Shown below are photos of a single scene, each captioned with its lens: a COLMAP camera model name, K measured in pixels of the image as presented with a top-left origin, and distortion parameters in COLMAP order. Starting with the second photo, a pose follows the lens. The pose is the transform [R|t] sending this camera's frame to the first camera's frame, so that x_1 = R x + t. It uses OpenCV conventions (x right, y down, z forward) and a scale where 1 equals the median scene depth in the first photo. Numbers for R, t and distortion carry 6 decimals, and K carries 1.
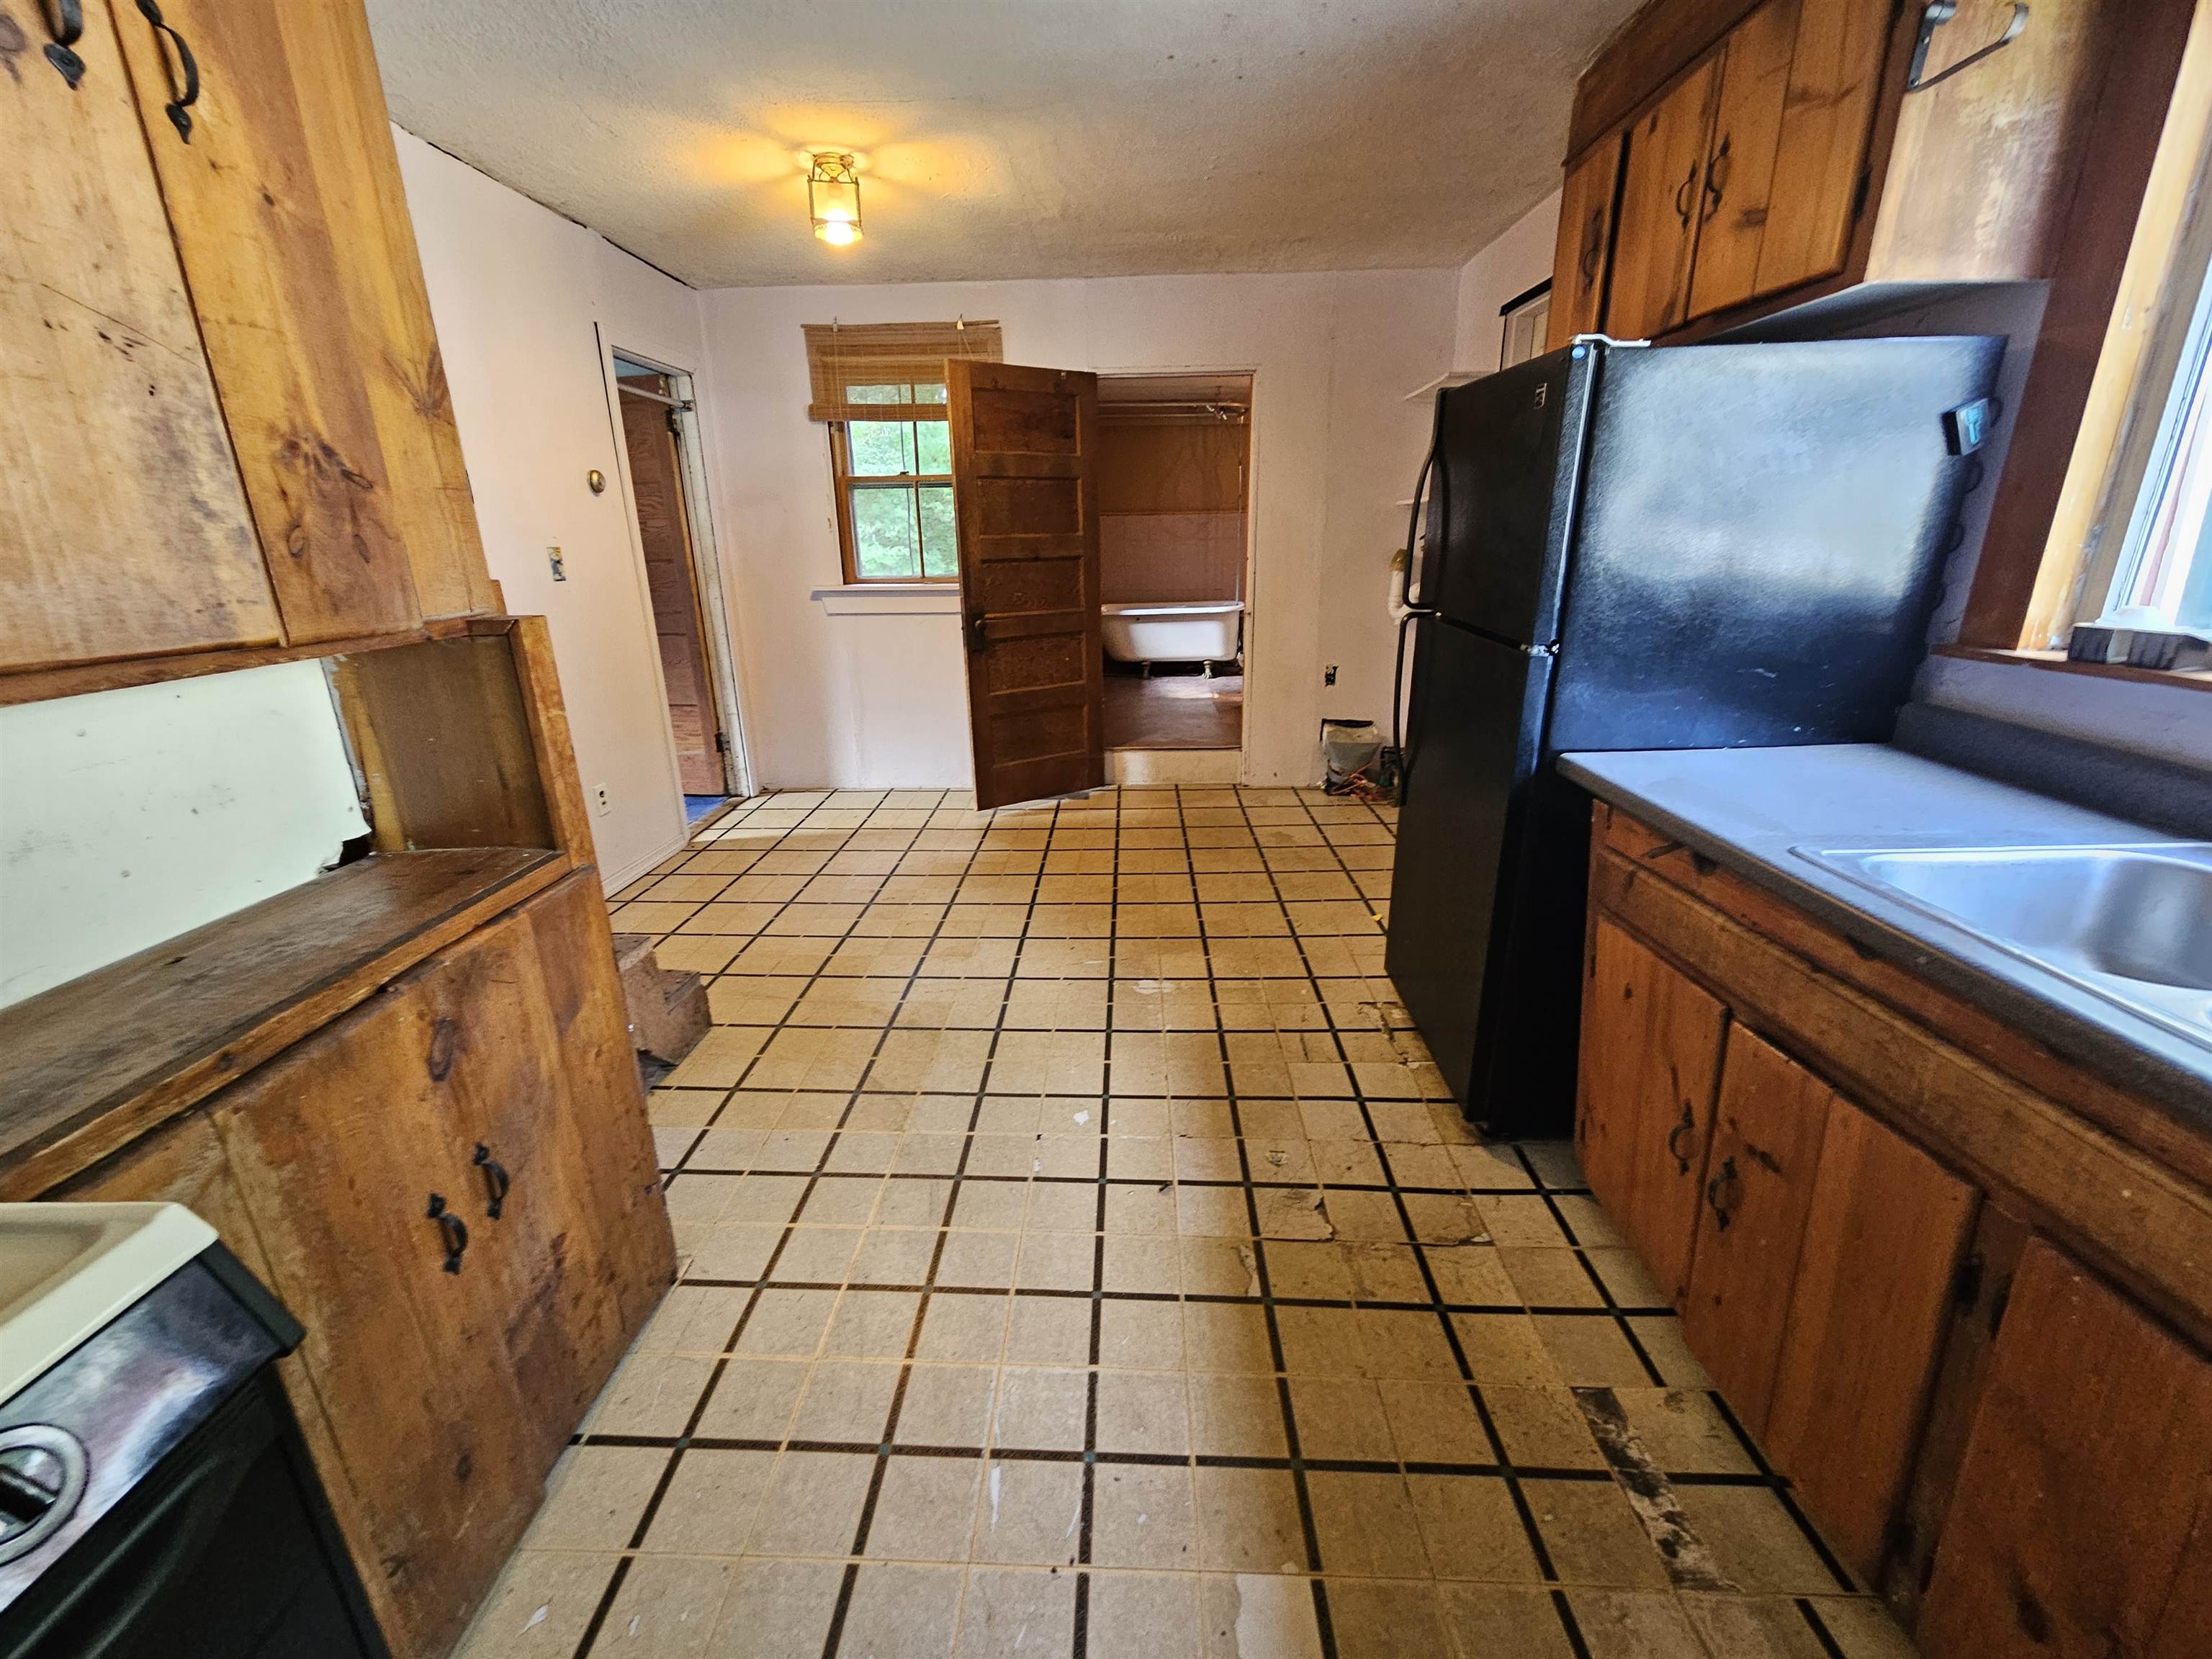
lens RADIAL K [[909.8, 0, 1097.4], [0, 909.8, 836.7], [0, 0, 1]] dist [0.002418, -0.002090]
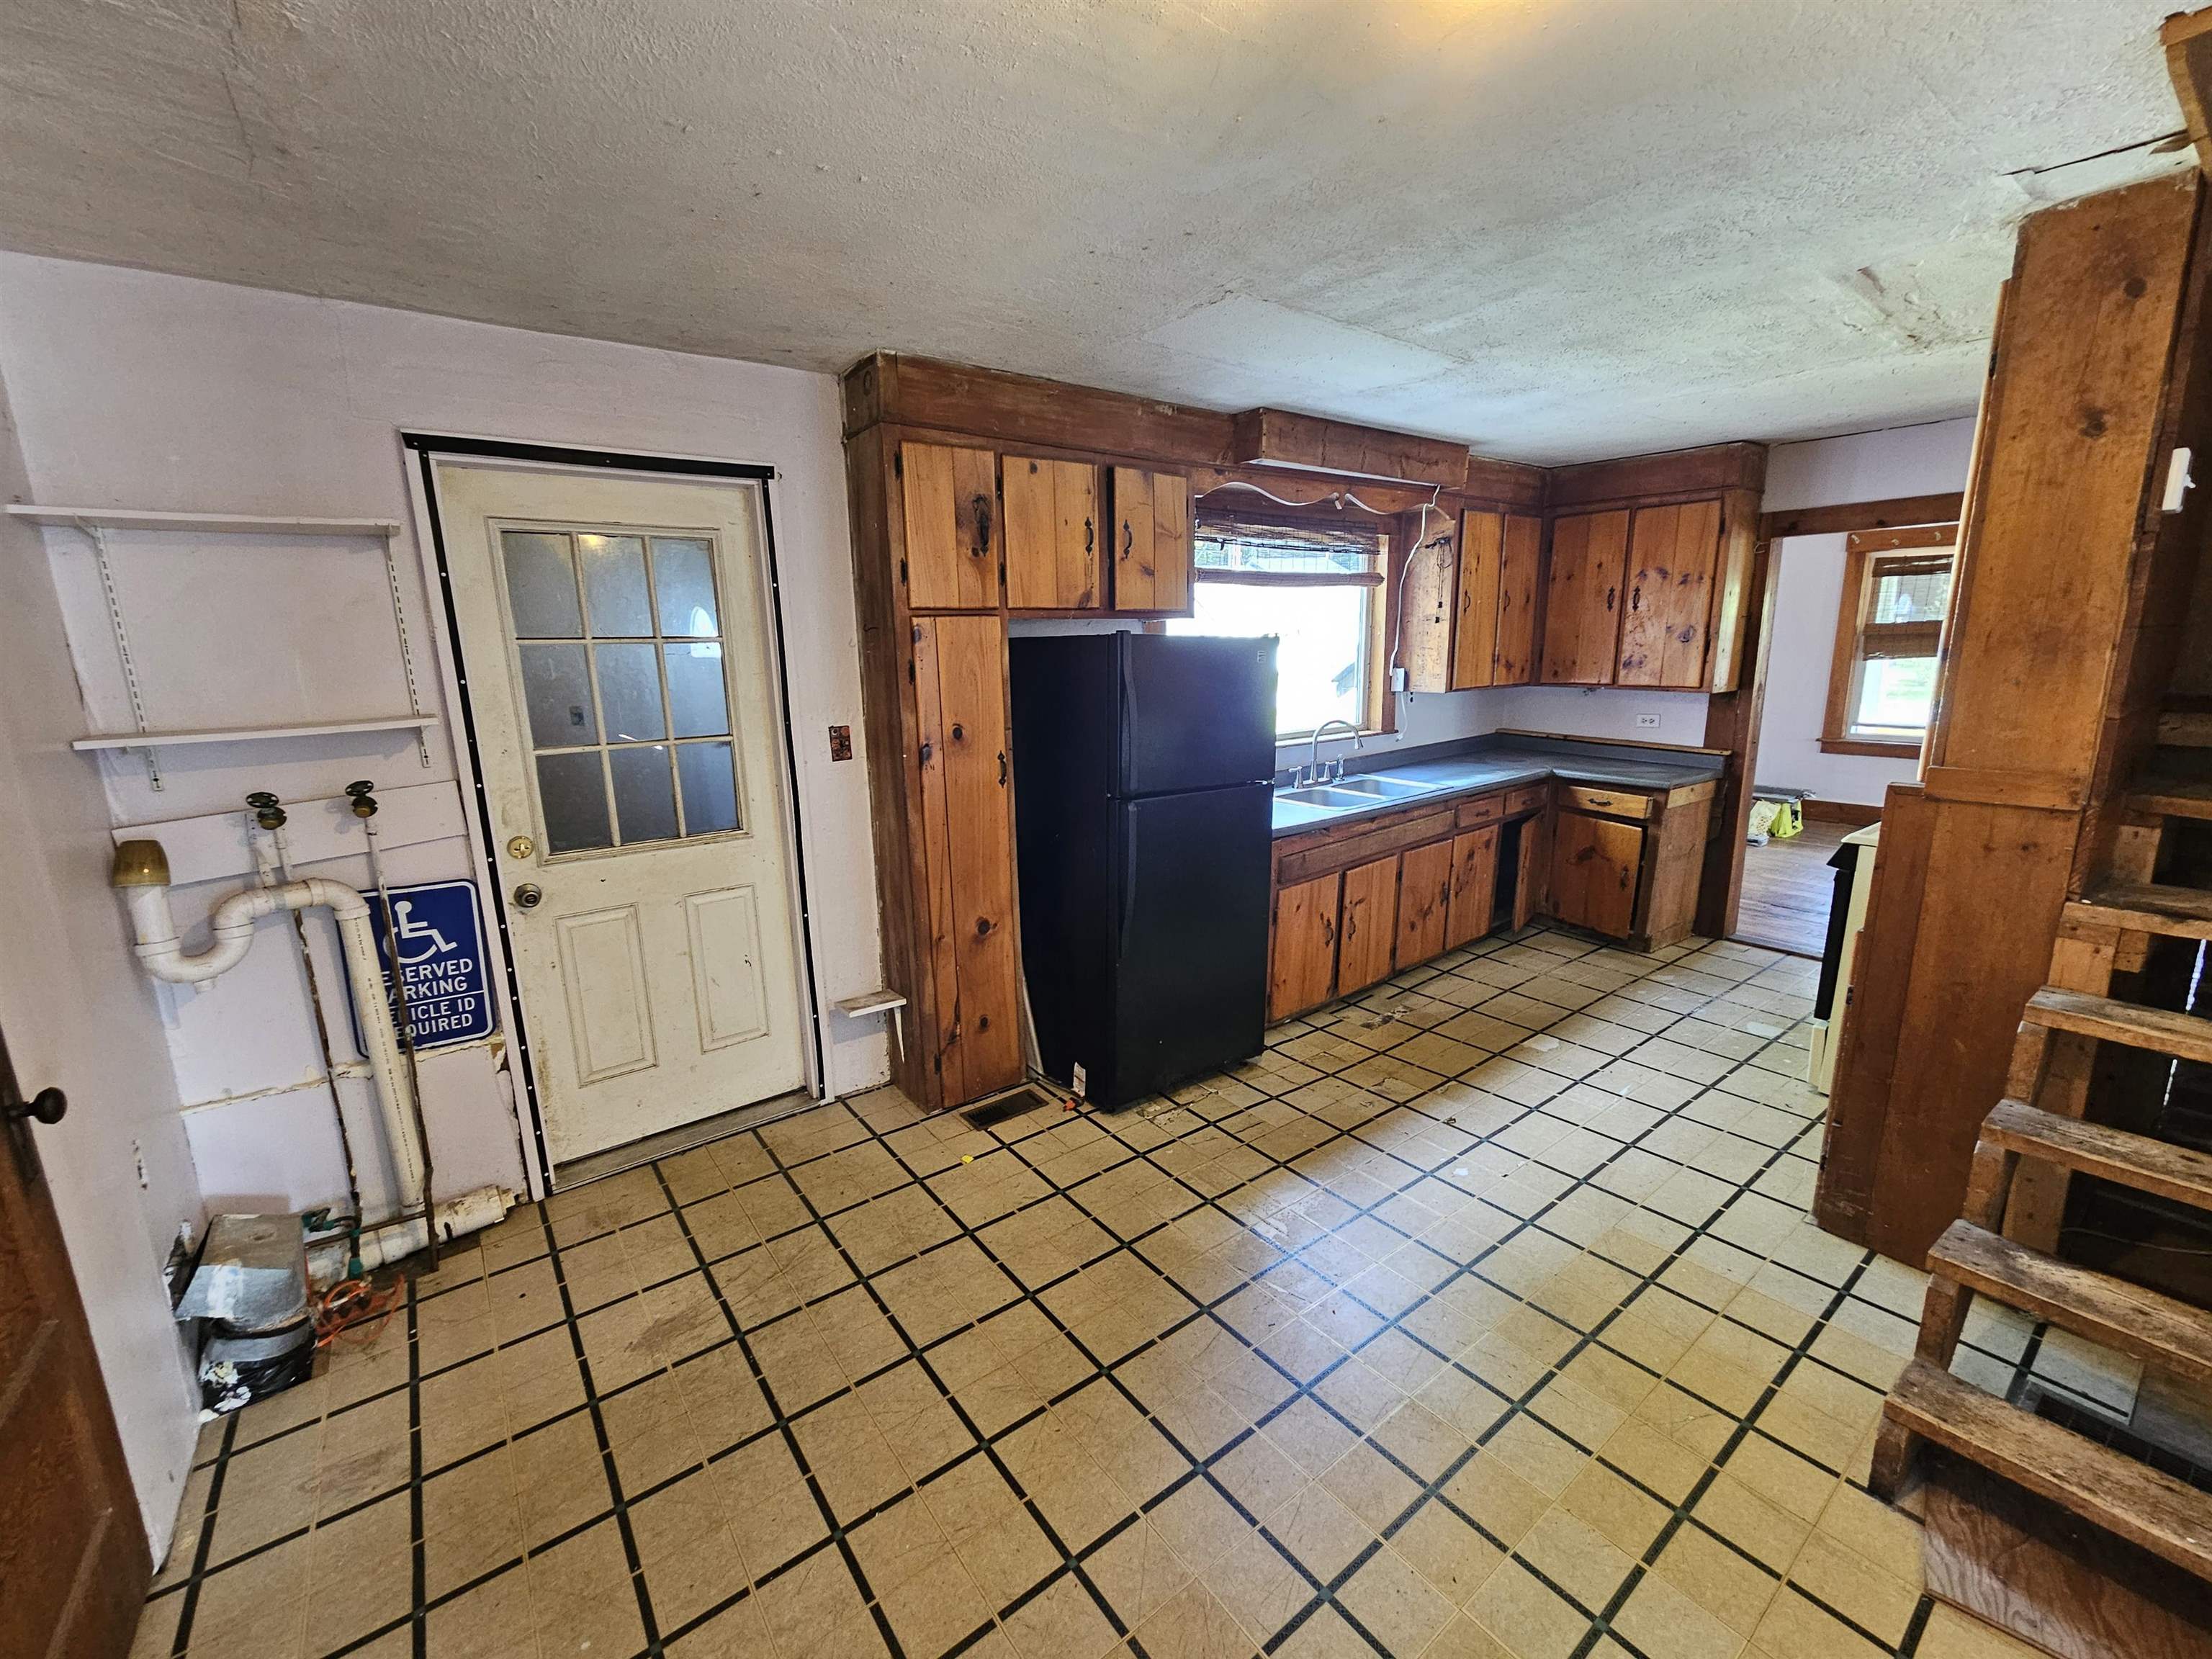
lens RADIAL K [[909.8, 0, 1095.0], [0, 909.8, 835.7], [0, 0, 1]] dist [0.002418, -0.002090]
pose [[-0.627194, -0.129071, 0.768094, -0.862870], [0.276724, 0.884903, 0.374661, -1.023953], [-0.728046, 0.447535, -0.519289, 2.564889]]
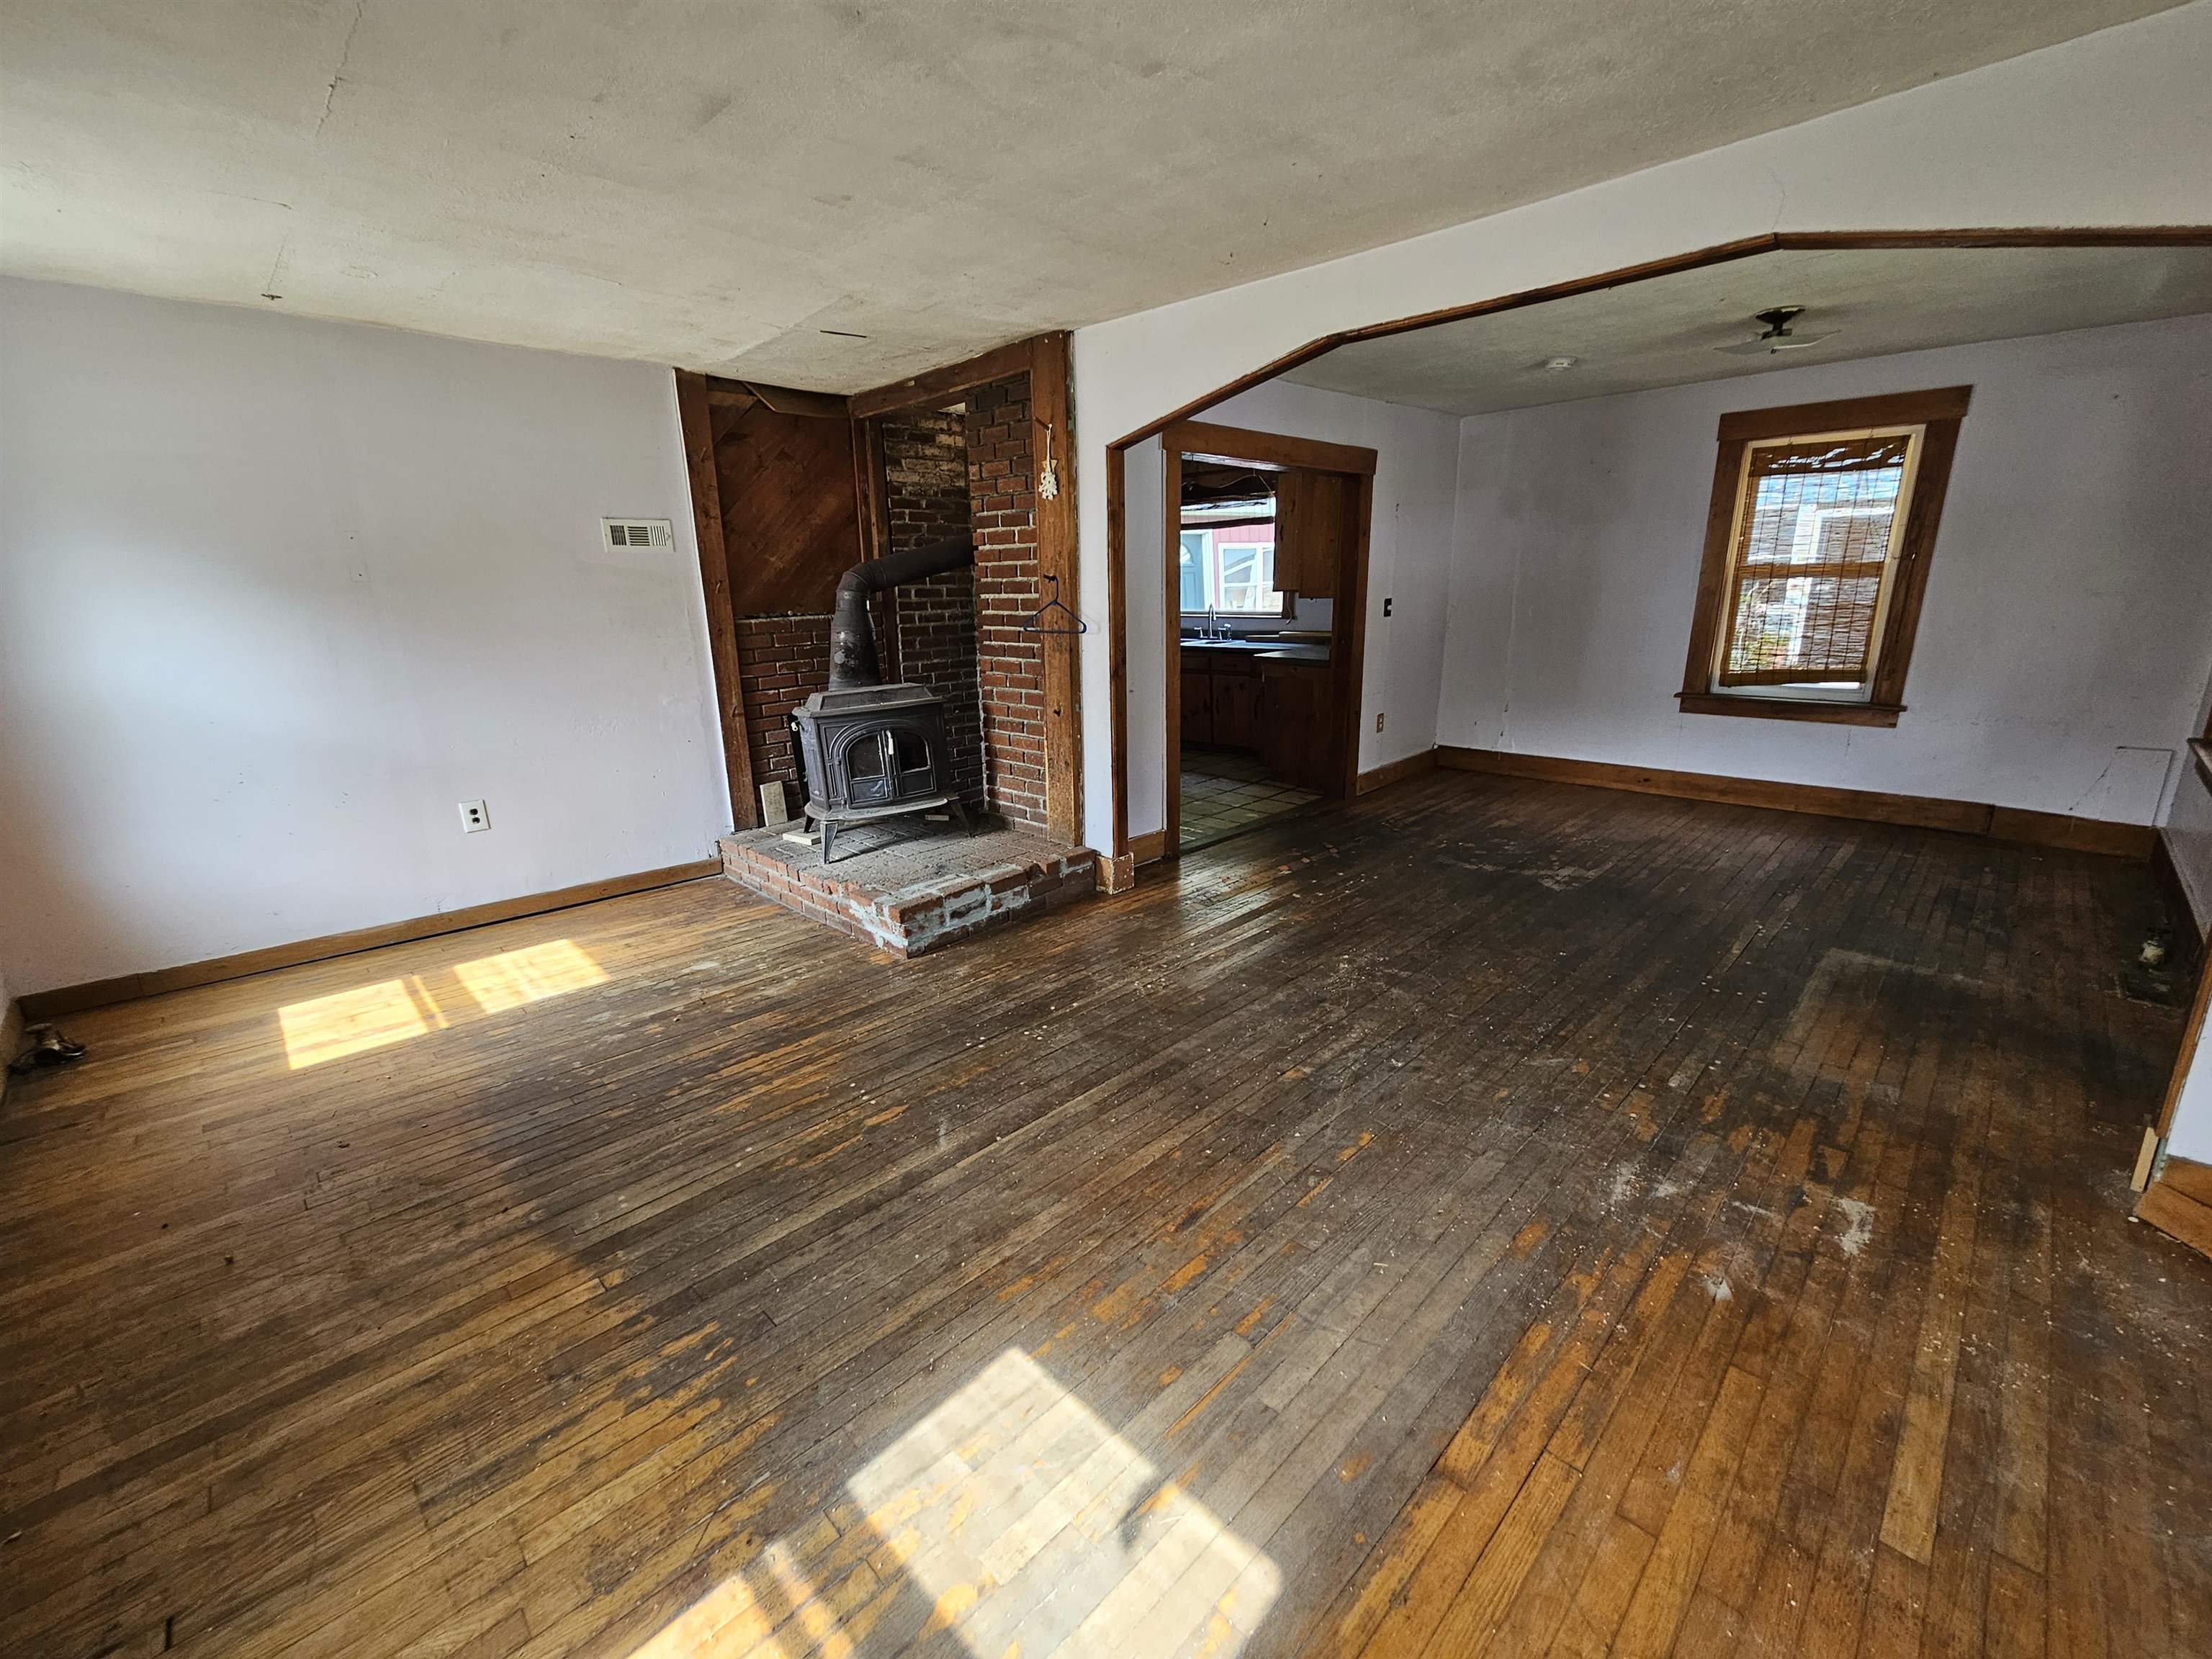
lens RADIAL K [[909.8, 0, 1097.4], [0, 909.8, 831.2], [0, 0, 1]] dist [0.002418, -0.002090]
pose [[0.685990, -0.190253, 0.702298, -3.392275], [0.234780, 0.971459, 0.033841, 0.822161], [-0.688692, 0.141671, 0.711079, -2.573903]]
